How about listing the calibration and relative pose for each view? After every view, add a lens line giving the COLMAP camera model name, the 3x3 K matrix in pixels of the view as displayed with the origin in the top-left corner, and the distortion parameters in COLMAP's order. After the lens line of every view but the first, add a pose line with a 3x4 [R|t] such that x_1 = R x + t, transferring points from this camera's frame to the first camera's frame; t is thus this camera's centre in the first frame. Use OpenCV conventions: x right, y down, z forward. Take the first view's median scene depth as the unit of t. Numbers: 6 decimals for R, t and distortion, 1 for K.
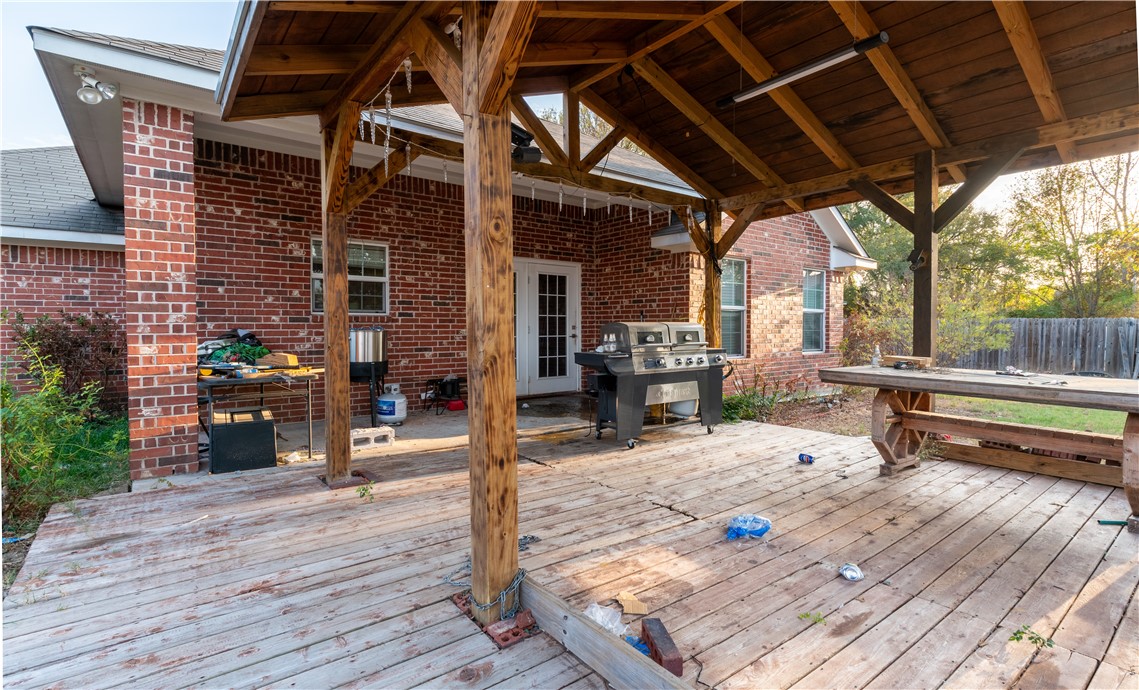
lens RADIAL K [[528.2, 0, 567.5], [0, 528.2, 342.2], [0, 0, 1]] dist [0.000858, 0.000126]
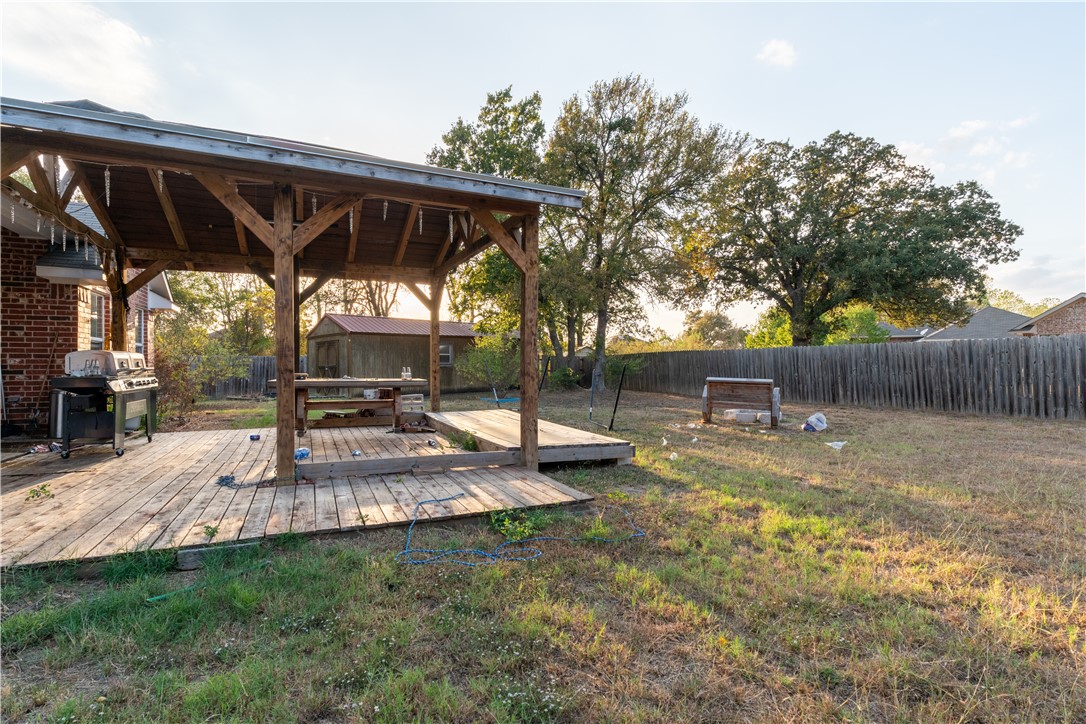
lens RADIAL K [[523.4, 0, 542.6], [0, 523.4, 363.0], [0, 0, 1]] dist [0.002058, -0.000621]
pose [[0.233306, 0.001764, 0.972402, -0.571519], [0.029850, 0.999514, -0.008975, 0.022030], [-0.971945, 0.031120, 0.233140, -0.147241]]
